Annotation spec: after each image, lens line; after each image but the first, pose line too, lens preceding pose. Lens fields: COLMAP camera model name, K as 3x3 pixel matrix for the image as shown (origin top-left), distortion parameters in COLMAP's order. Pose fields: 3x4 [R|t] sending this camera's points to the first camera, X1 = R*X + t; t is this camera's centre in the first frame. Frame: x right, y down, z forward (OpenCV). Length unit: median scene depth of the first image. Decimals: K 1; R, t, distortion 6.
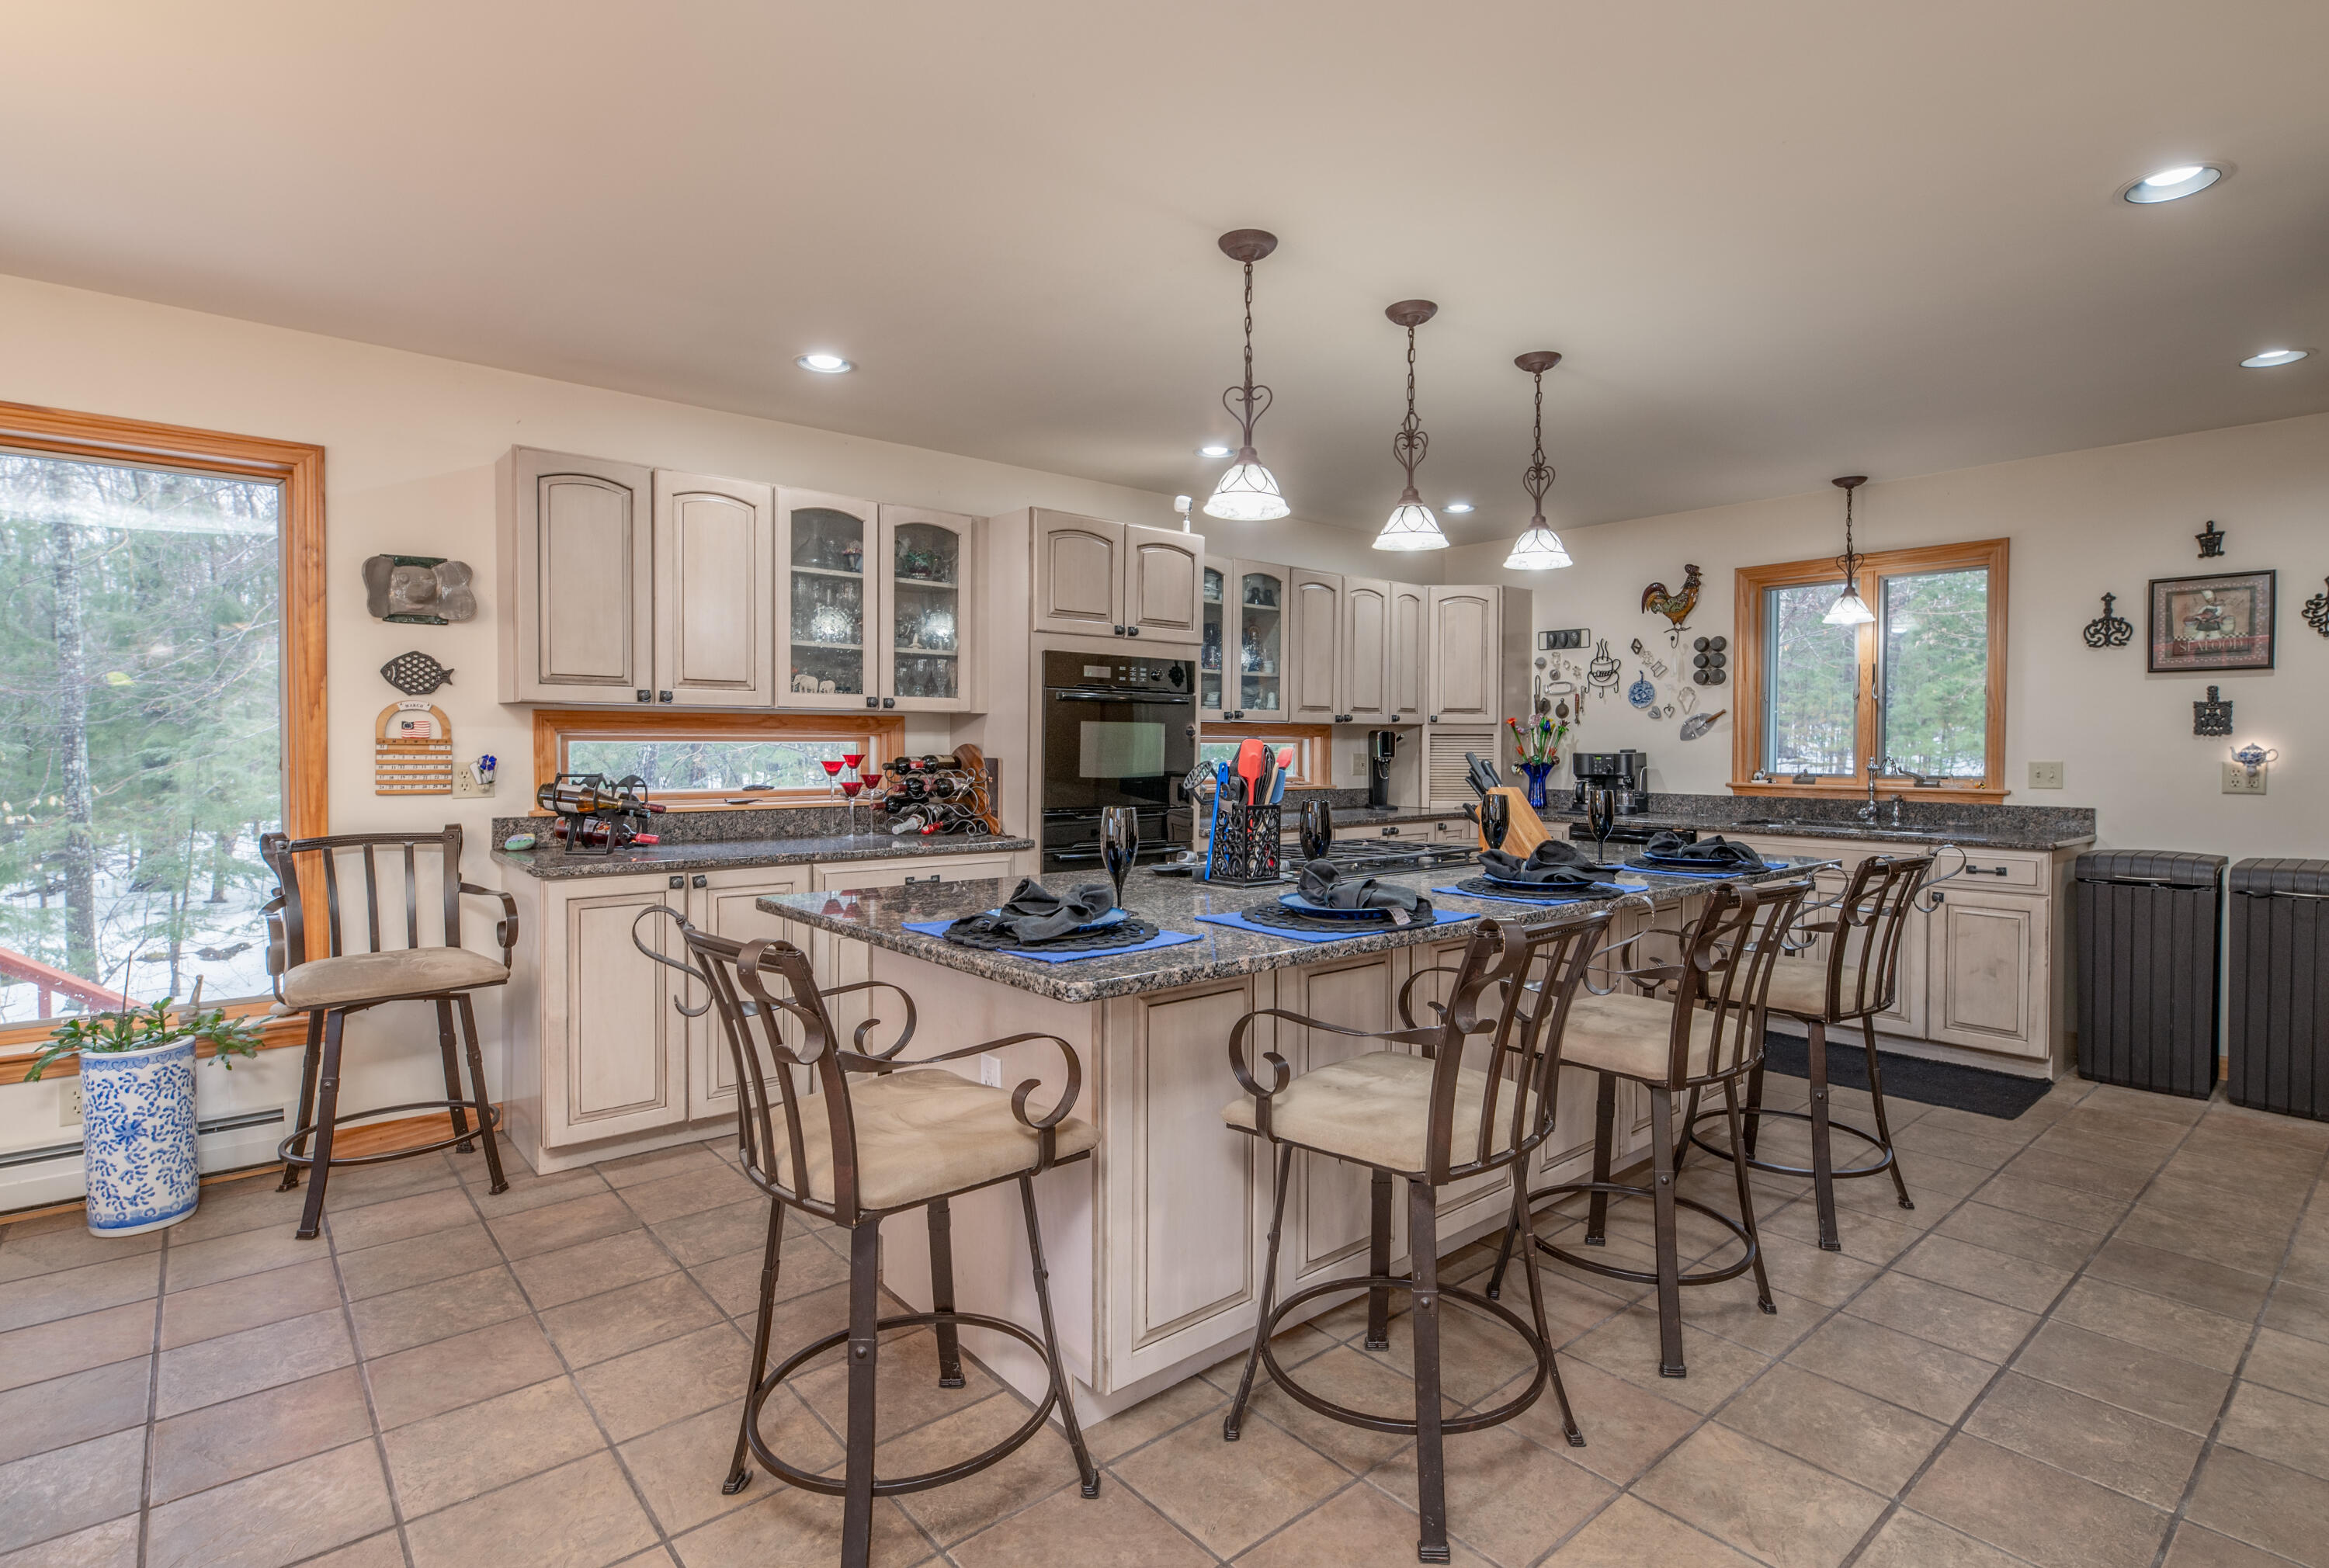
lens RADIAL K [[1132.0, 0, 1168.3], [0, 1132.0, 775.2], [0, 0, 1]] dist [0.000084, -0.000333]
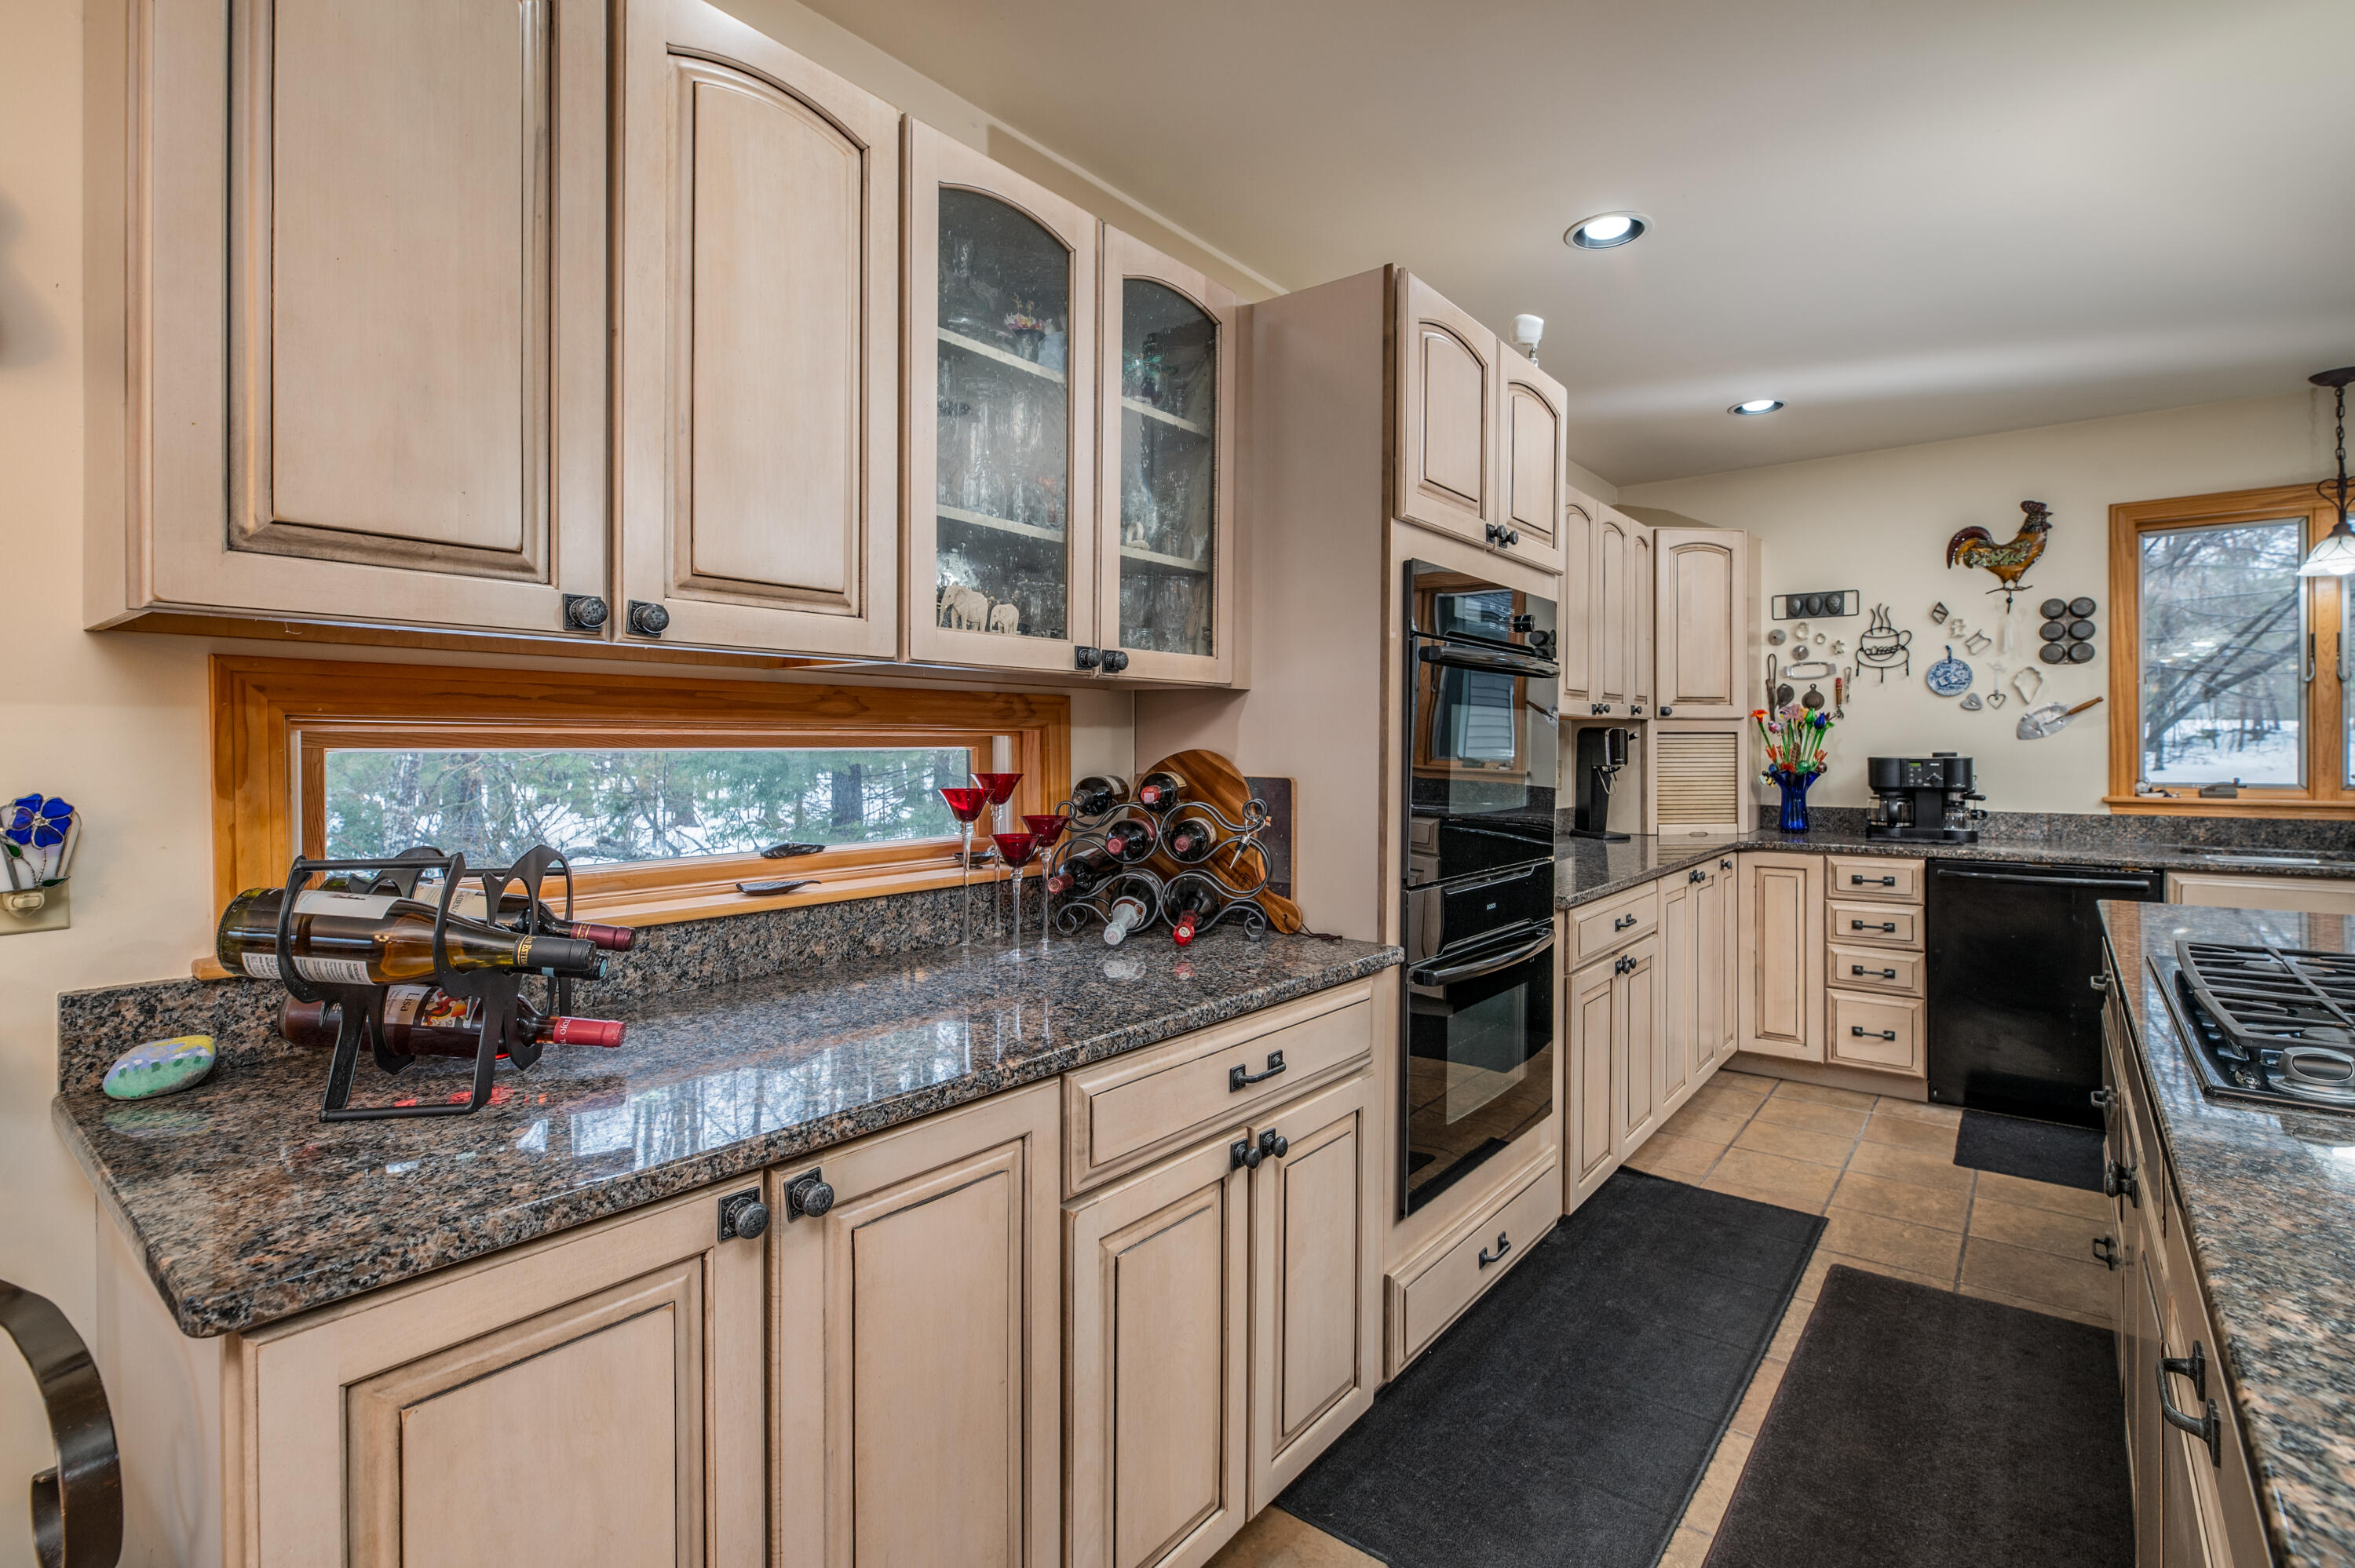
lens RADIAL K [[1095.2, 0, 1172.4], [0, 1095.2, 761.5], [0, 0, 1]] dist [-0.002317, -0.000578]
pose [[0.981843, -0.007378, 0.189554, -0.237050], [0.010093, 0.999860, -0.013360, -0.013372], [-0.189429, 0.015031, 0.981779, 0.434487]]
